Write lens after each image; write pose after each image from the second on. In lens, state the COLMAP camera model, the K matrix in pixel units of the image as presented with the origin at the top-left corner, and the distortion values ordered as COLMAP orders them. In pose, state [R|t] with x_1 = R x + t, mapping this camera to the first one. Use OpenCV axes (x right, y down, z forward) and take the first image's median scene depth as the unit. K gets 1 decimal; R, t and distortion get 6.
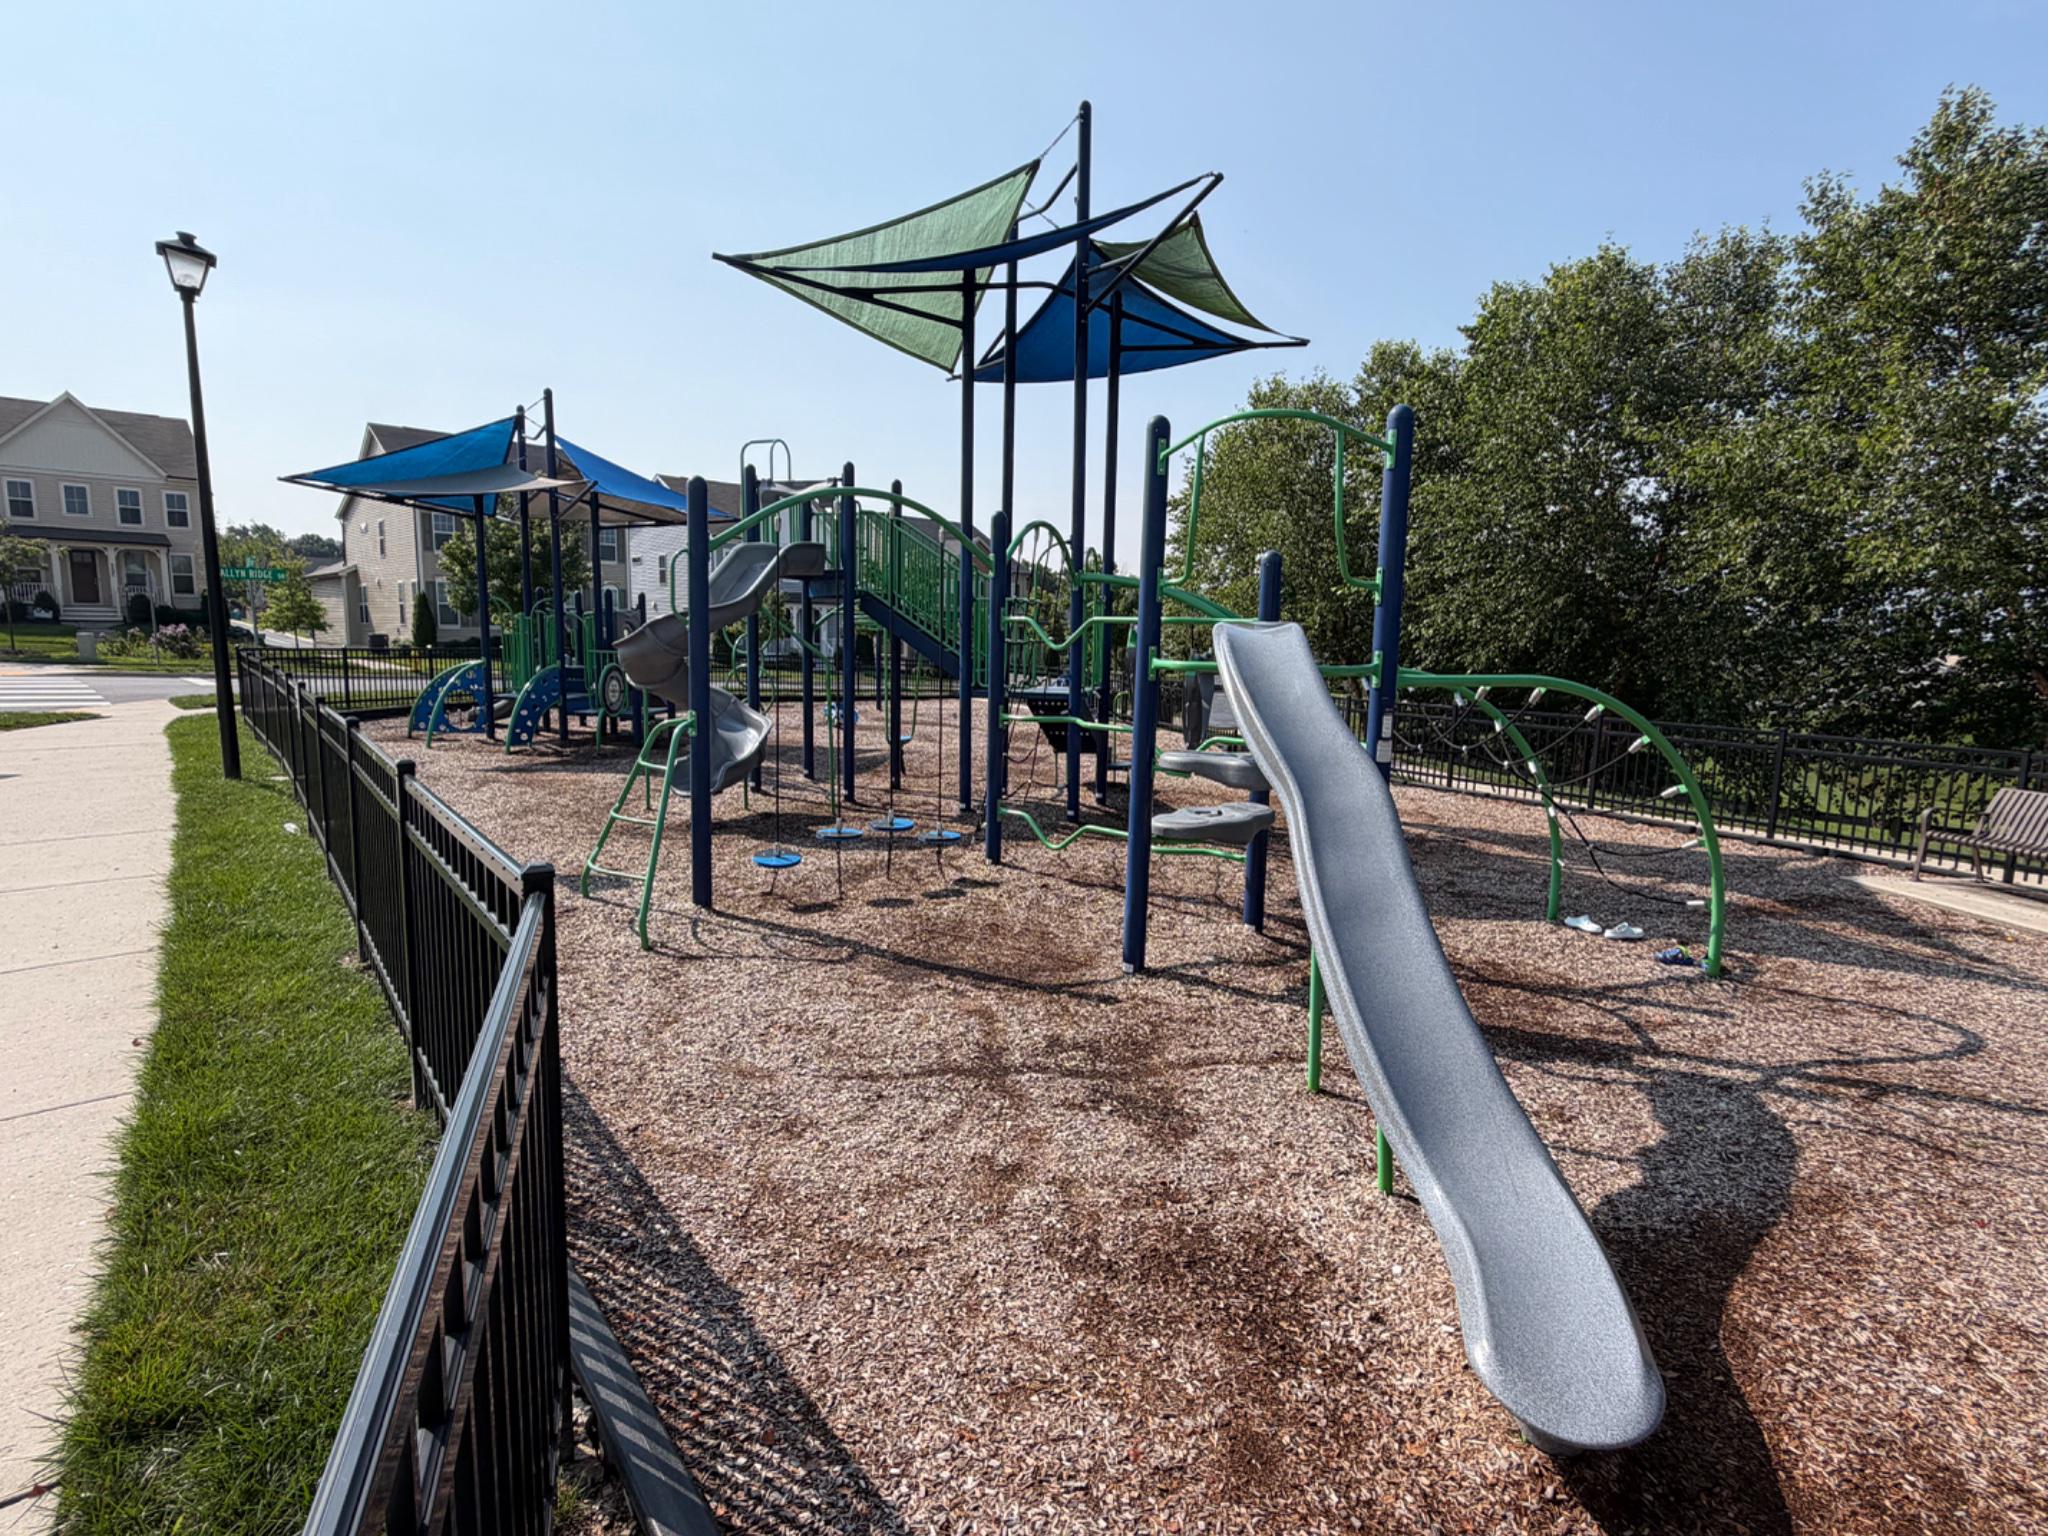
lens RADIAL K [[1012.7, 0, 1024.9], [0, 1012.7, 770.5], [0, 0, 1]] dist [0.001890, 0.000113]
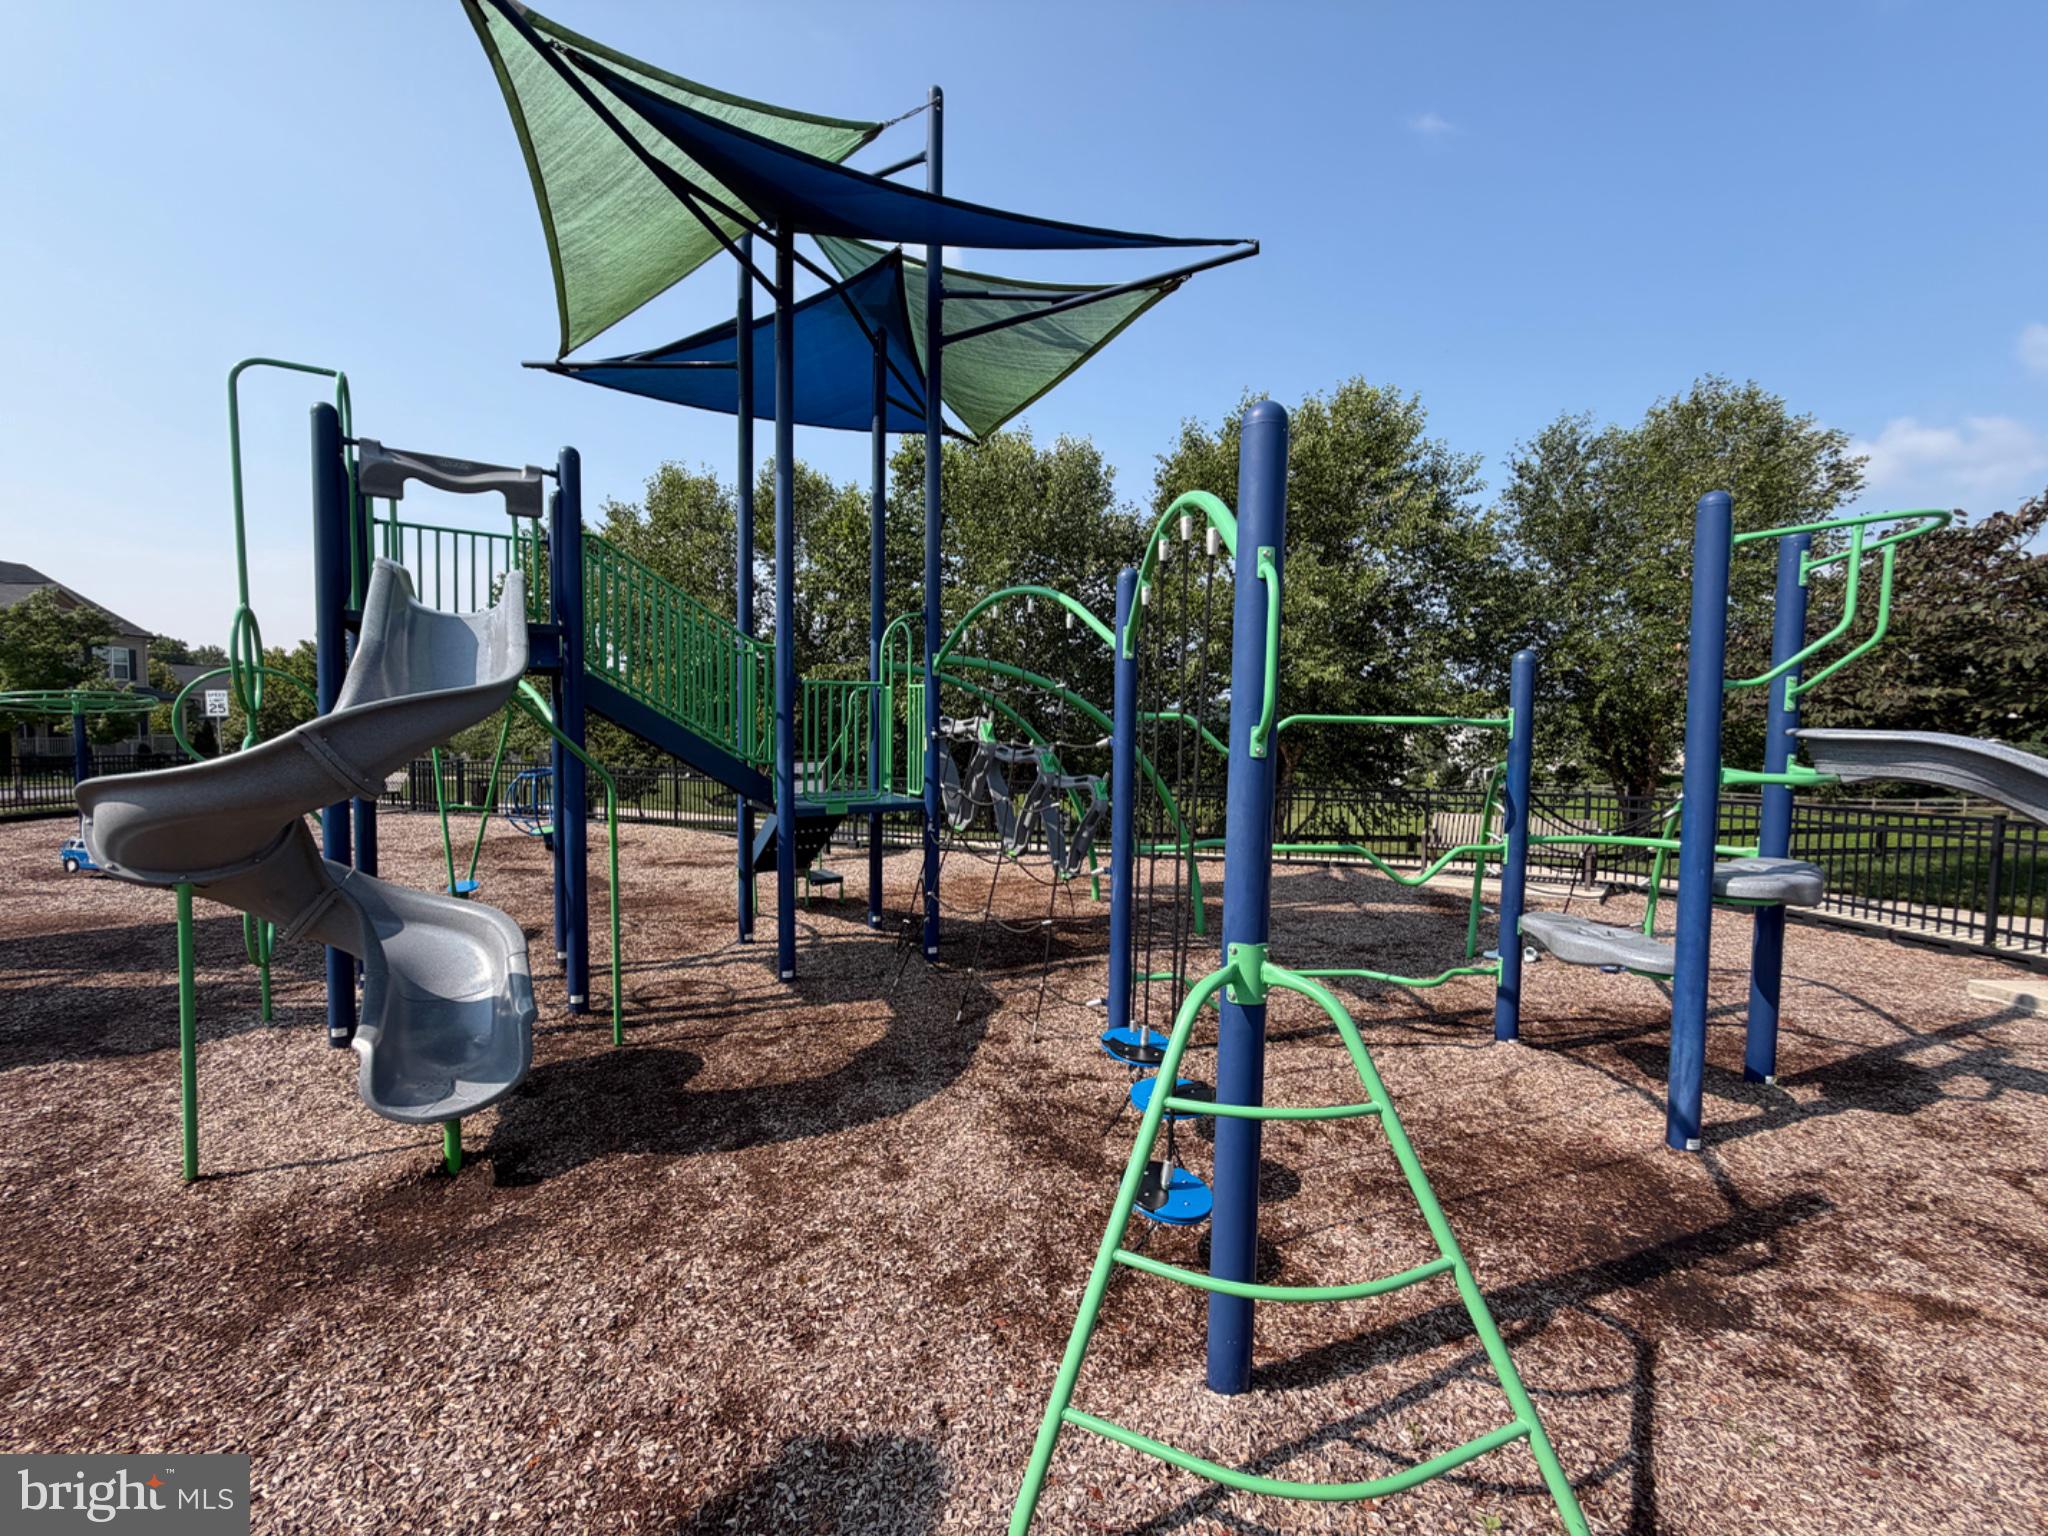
lens RADIAL K [[813.4, 0, 1025.0], [0, 813.4, 765.0], [0, 0, 1]] dist [0.009658, -0.000251]
pose [[0.635810, -0.053887, 0.769962, -0.456734], [0.101439, 0.994741, -0.014146, -0.097412], [-0.765151, 0.087098, 0.637932, 0.591302]]
